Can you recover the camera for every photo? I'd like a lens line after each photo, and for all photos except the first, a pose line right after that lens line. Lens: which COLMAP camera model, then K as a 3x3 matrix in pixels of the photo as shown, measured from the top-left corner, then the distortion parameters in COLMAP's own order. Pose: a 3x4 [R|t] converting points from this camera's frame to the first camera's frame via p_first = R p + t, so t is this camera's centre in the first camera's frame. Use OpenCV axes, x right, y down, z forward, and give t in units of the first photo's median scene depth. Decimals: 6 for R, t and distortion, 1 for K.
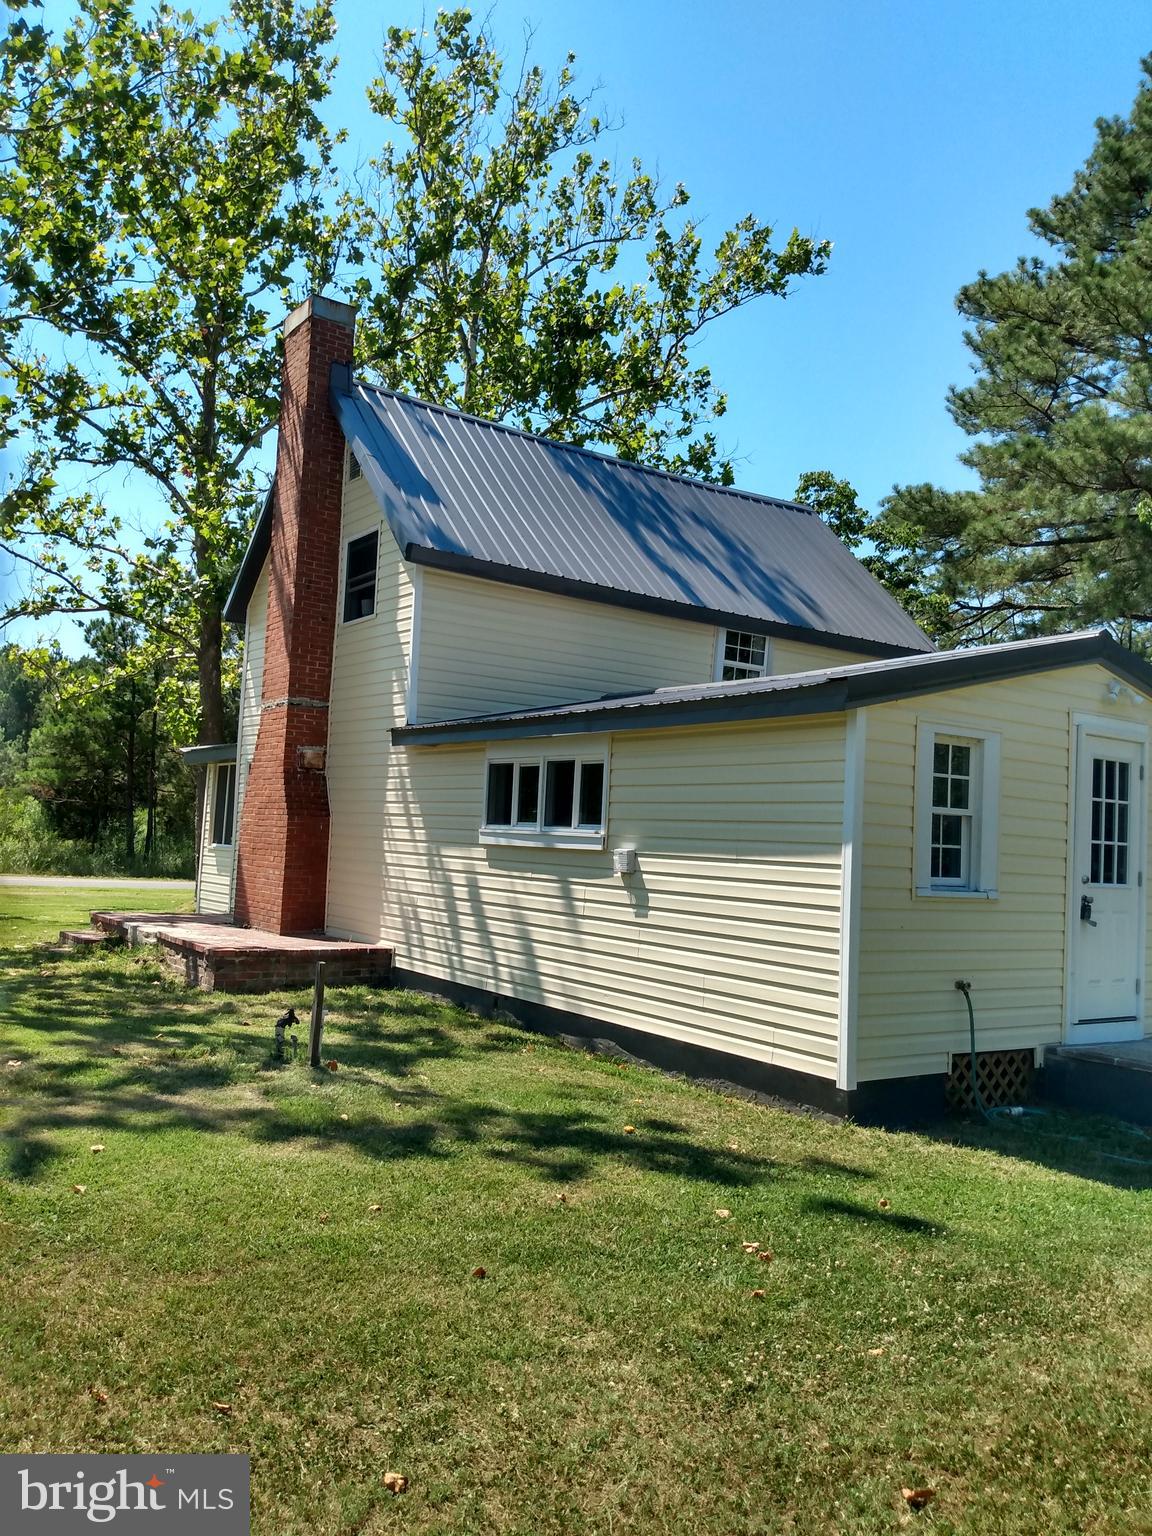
lens RADIAL K [[1203.6, 0, 577.4], [0, 1203.6, 777.2], [0, 0, 1]] dist [0.014310, -0.002759]
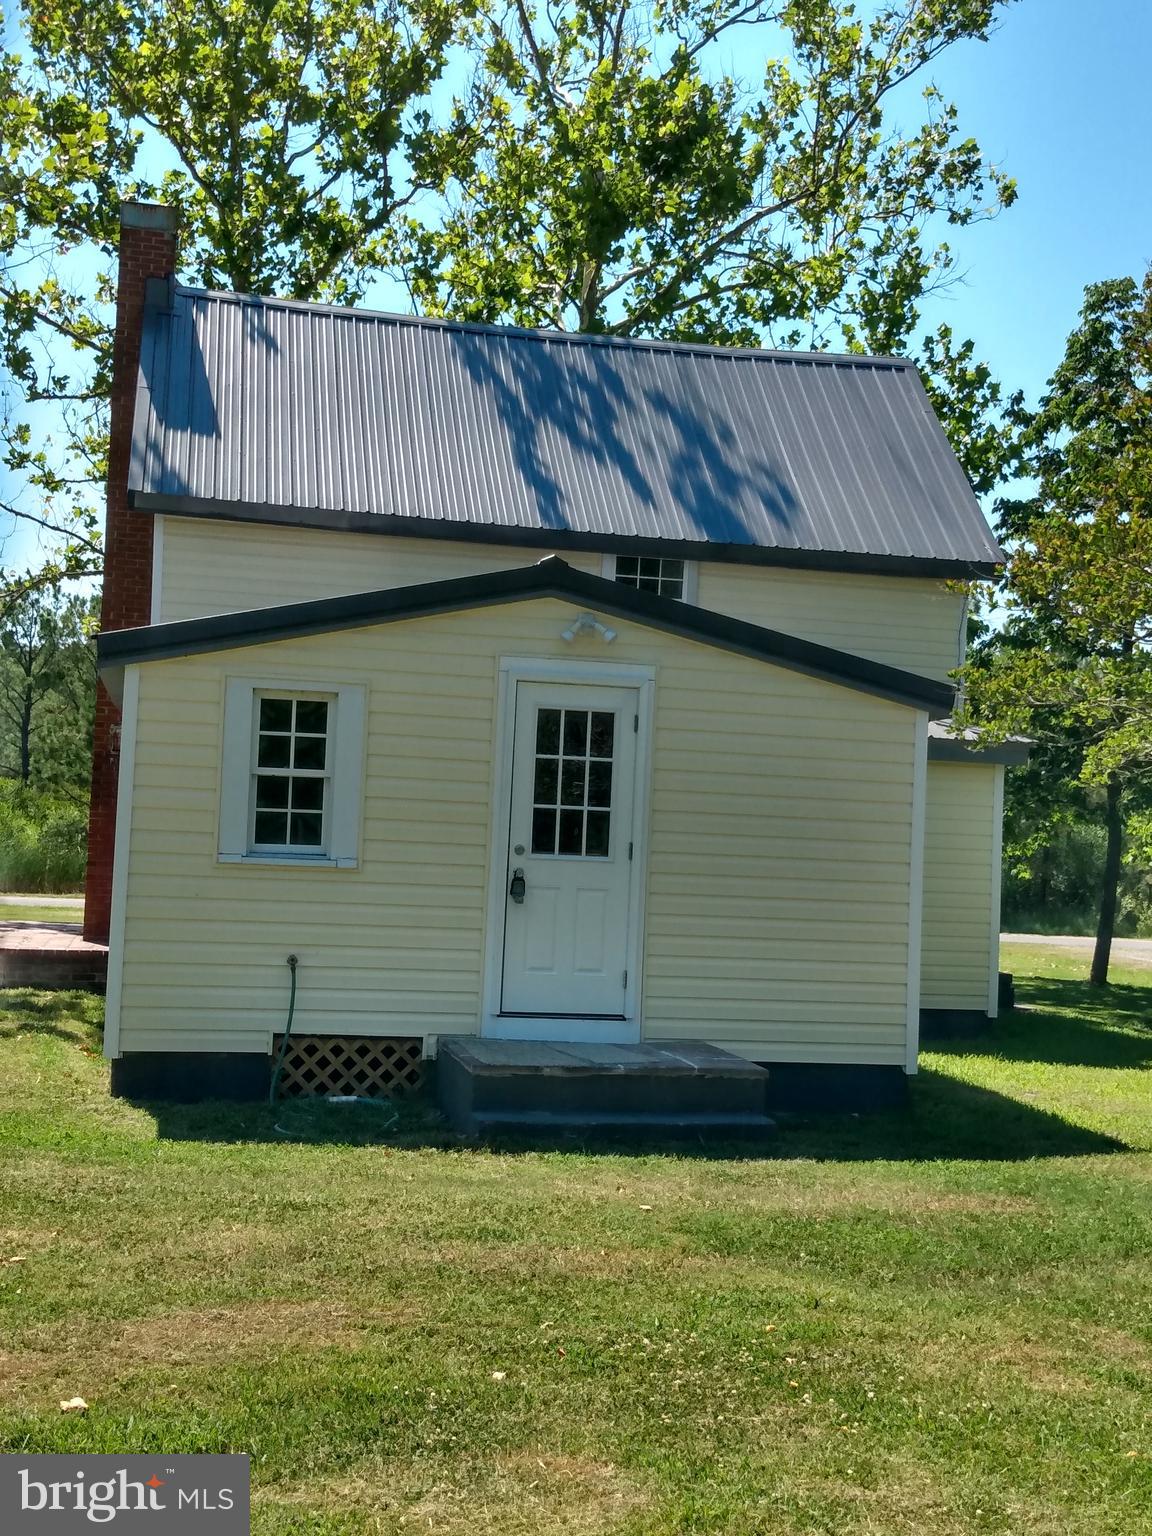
lens RADIAL K [[1940.6, 0, 571.0], [0, 1940.6, 733.9], [0, 0, 1]] dist [0.052586, 0.000000]
pose [[0.921168, -0.033341, -0.387734, 0.971913], [0.025347, 0.999348, -0.025714, 0.038026], [0.388339, 0.013859, 0.921413, -0.258531]]
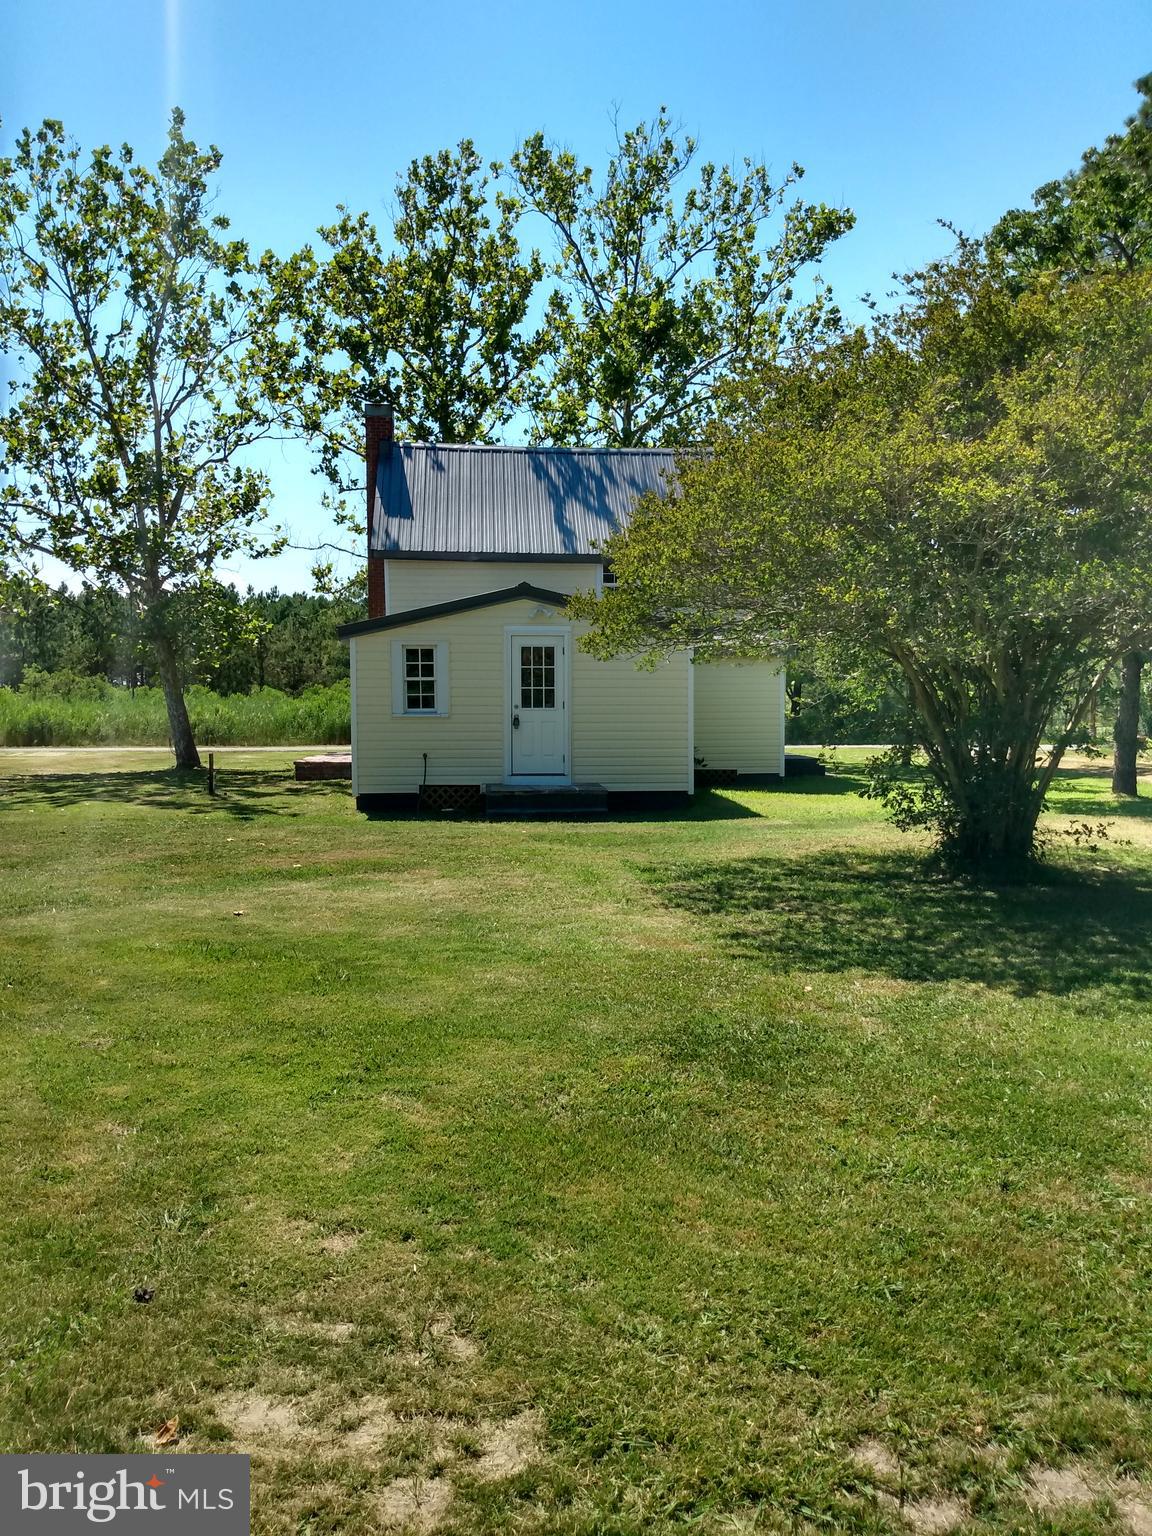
lens RADIAL K [[1203.6, 0, 588.0], [0, 1203.6, 788.0], [0, 0, 1]] dist [0.014310, -0.002759]
pose [[0.868019, -0.019930, -0.496130, 1.513856], [0.074520, 0.993106, 0.090485, 0.045098], [0.490906, -0.115515, 0.863520, -0.722772]]
